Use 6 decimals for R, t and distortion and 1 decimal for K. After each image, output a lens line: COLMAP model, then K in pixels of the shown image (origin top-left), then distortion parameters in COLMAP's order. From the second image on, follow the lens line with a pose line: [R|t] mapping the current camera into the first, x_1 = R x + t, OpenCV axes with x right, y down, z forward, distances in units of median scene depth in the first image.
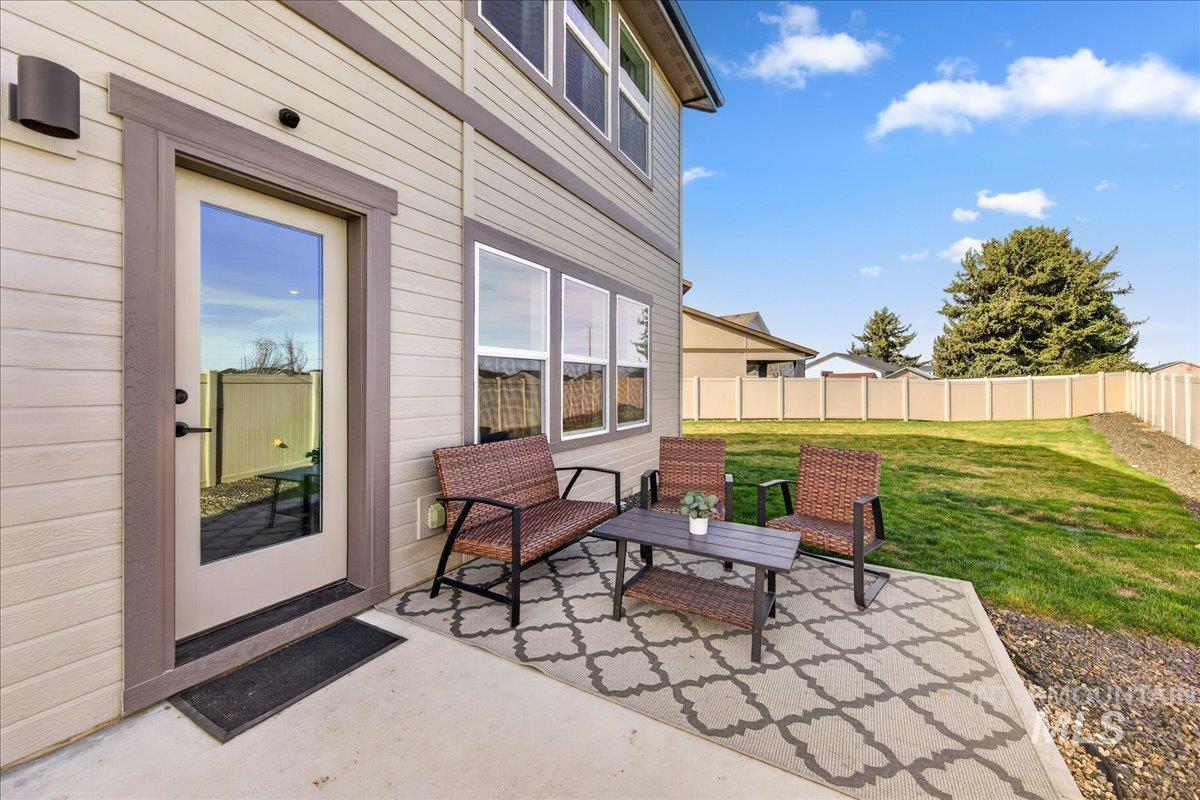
lens RADIAL K [[470.6, 0, 604.7], [0, 470.6, 389.1], [0, 0, 1]] dist [-0.000629, -0.000043]
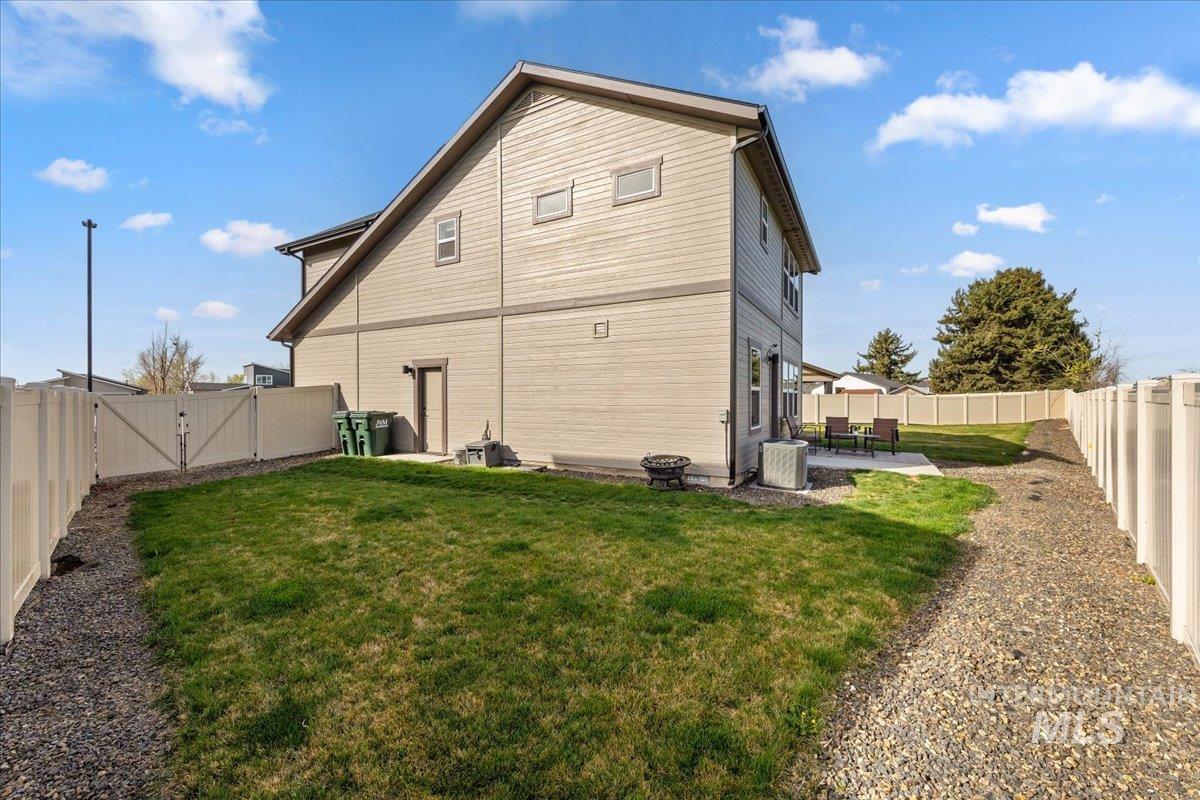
lens RADIAL K [[463.5, 0, 600.0], [0, 463.5, 400.0], [0, 0, 1]] dist [0.000392, -0.000162]
pose [[0.999873, 0.000865, -0.015882, -0.155104], [-0.000937, 0.999989, -0.004496, 0.000551], [0.015878, 0.004510, 0.999864, -0.245324]]
